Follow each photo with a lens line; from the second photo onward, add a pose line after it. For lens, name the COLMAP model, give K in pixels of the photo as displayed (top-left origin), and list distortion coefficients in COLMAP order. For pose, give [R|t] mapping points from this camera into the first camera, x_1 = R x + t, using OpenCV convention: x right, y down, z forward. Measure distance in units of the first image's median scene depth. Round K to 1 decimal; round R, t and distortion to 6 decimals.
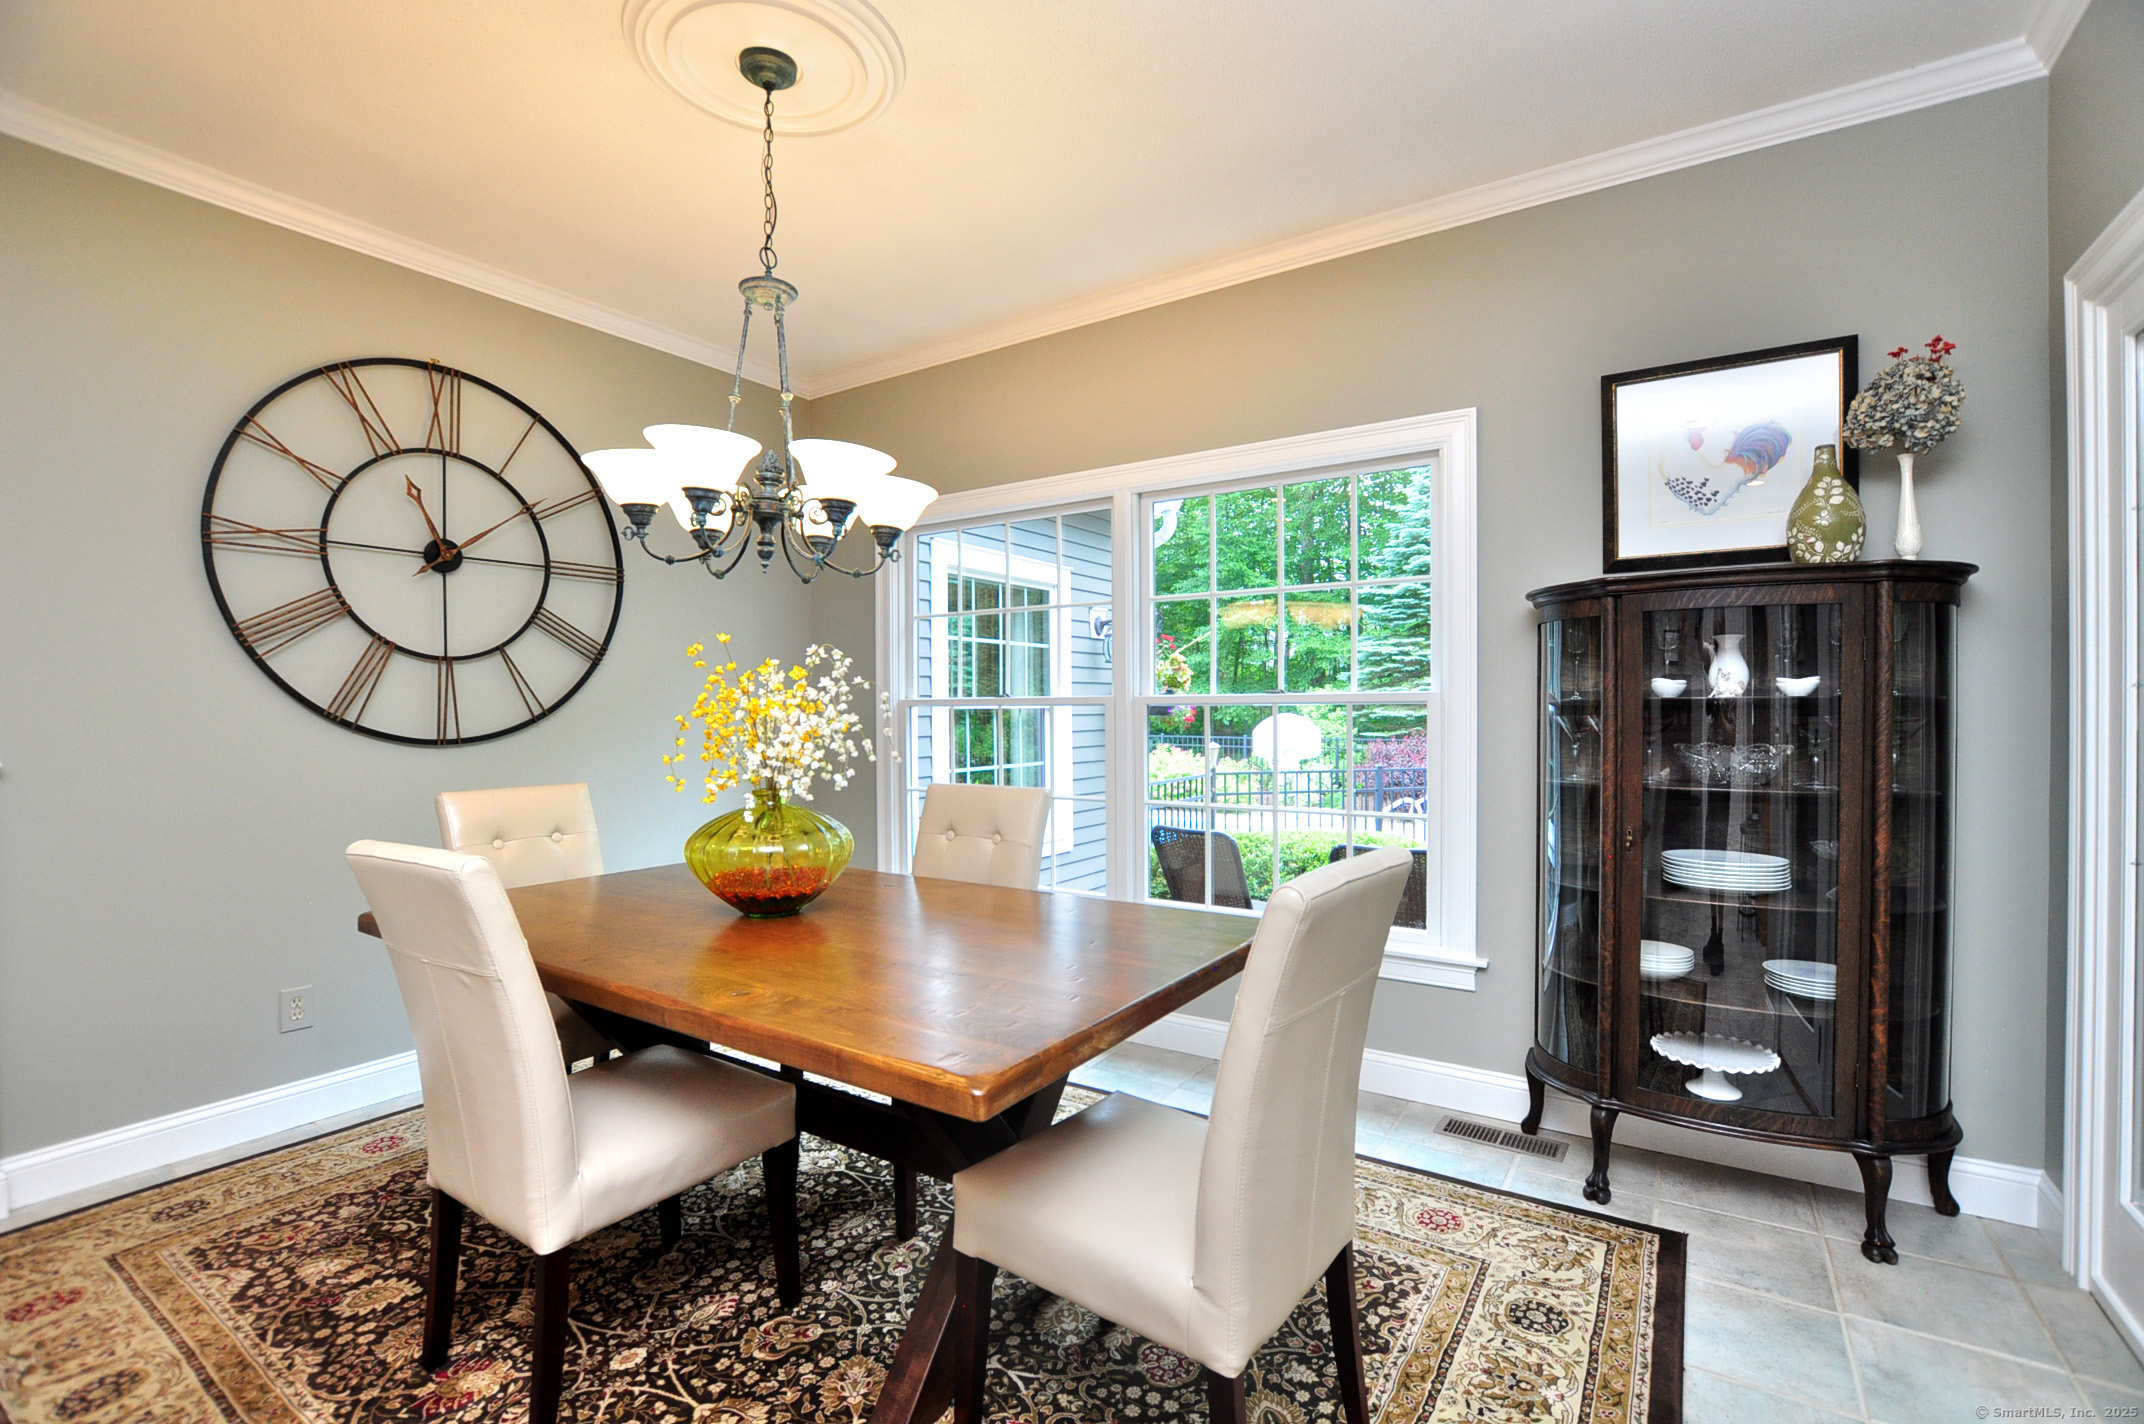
lens RADIAL K [[958.0, 0, 1091.8], [0, 958.0, 693.7], [0, 0, 1]] dist [-0.030333, 0.000013]
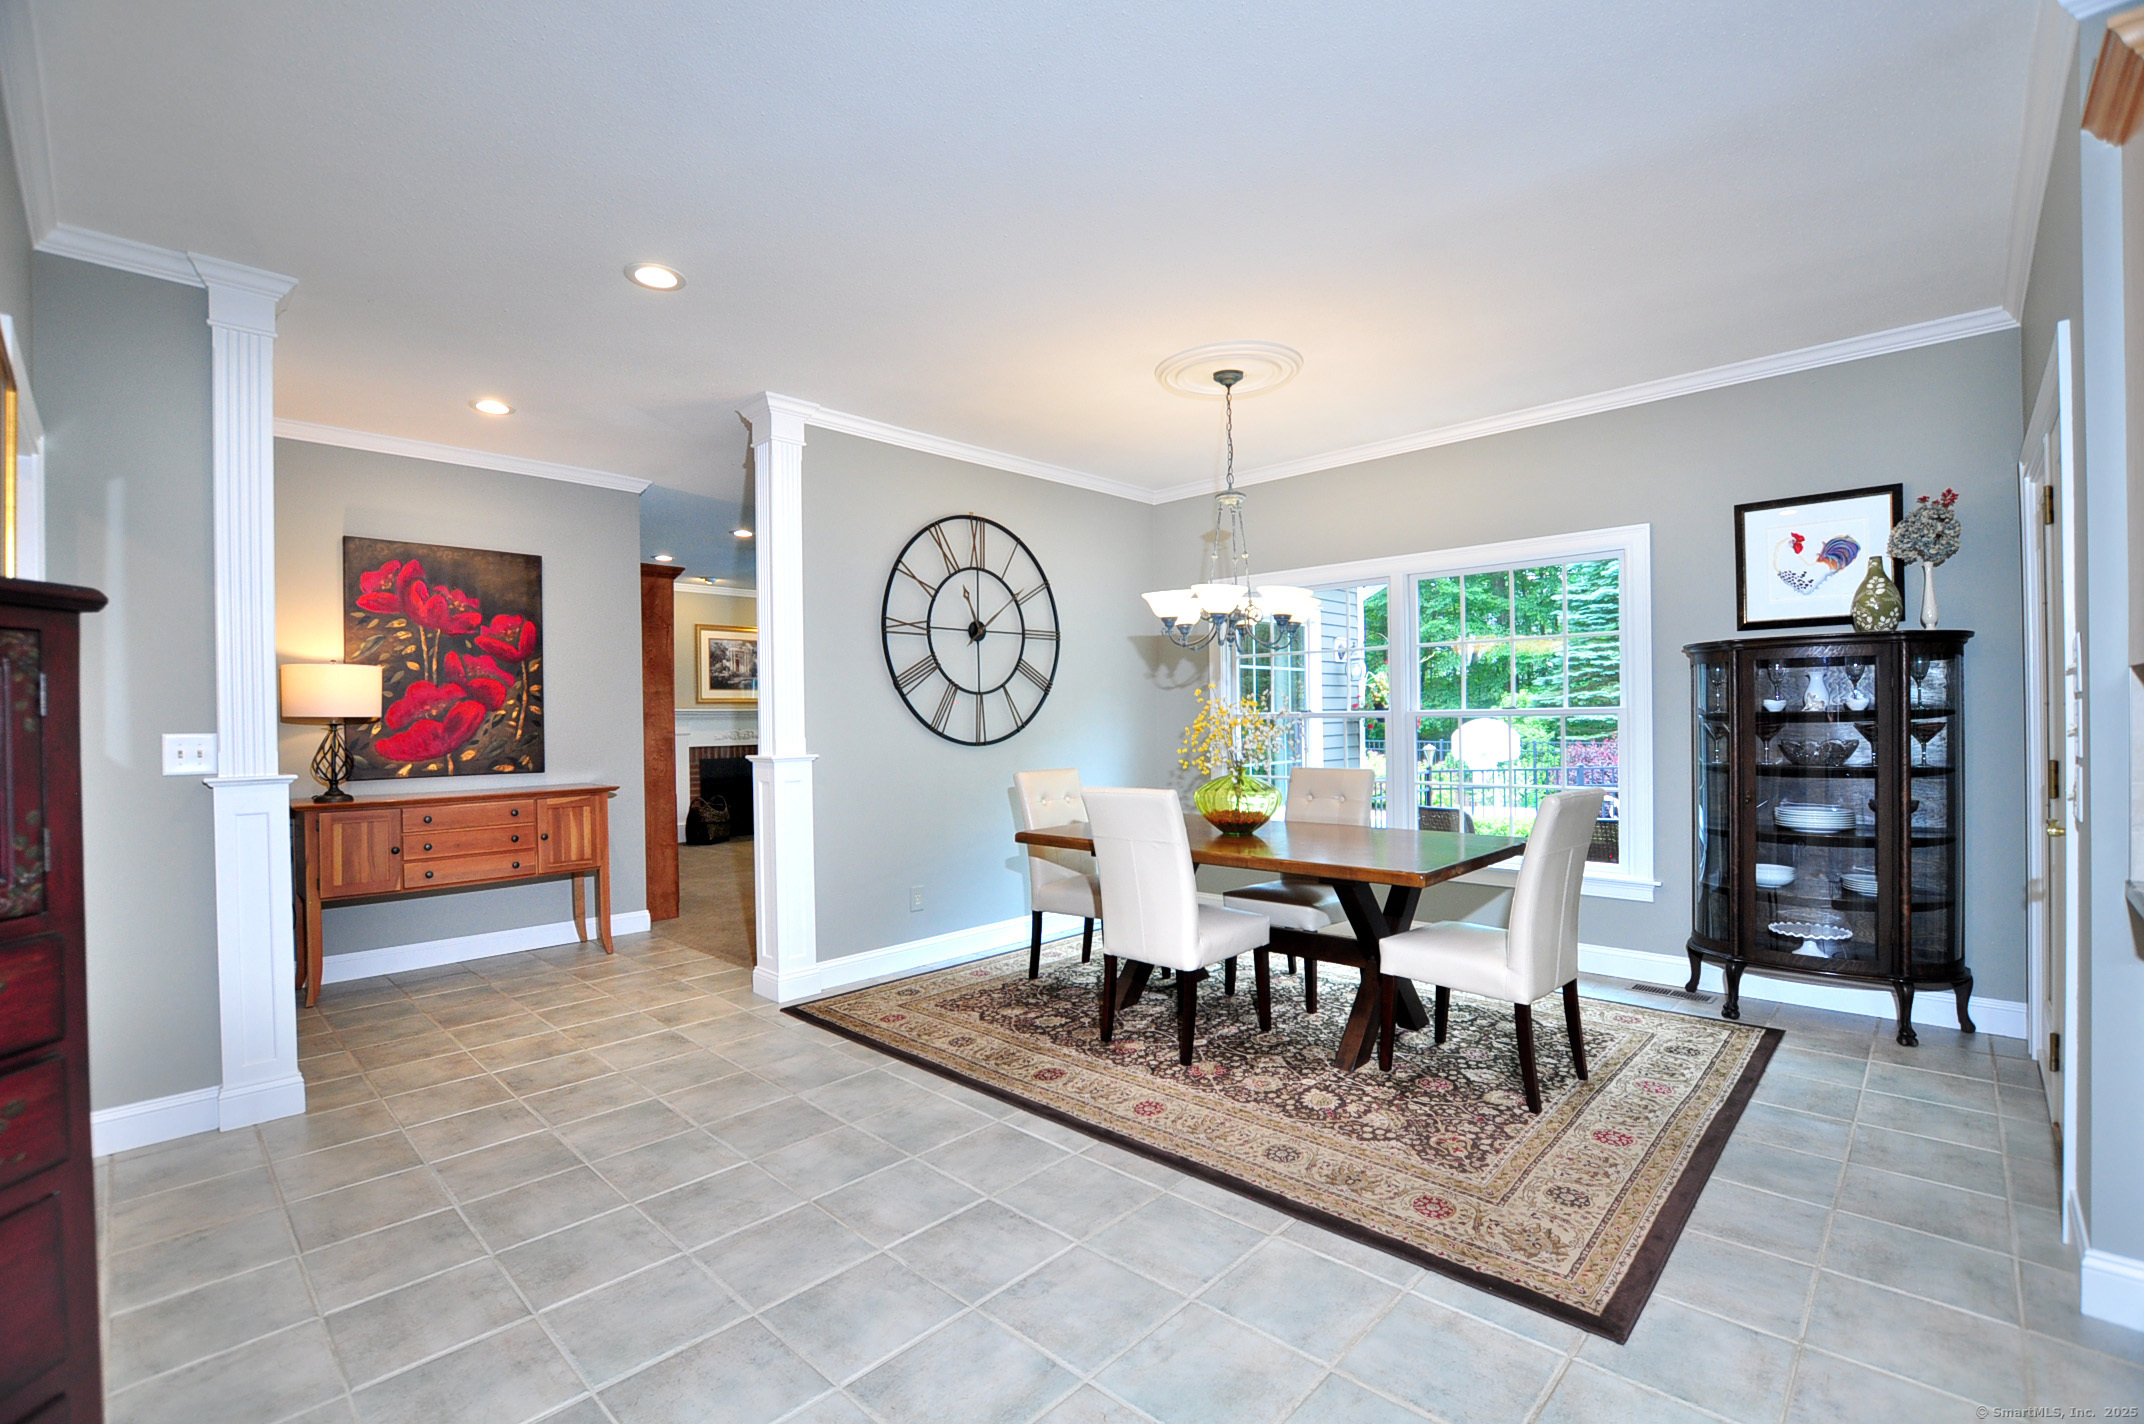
lens RADIAL K [[935.2, 0, 1100.3], [0, 935.2, 699.0], [0, 0, 1]] dist [-0.032575, 0.006392]
pose [[0.983455, -0.011664, -0.180775, -0.220474], [0.011306, 0.999932, -0.003013, -0.023065], [0.180798, 0.000919, 0.983520, -0.690229]]
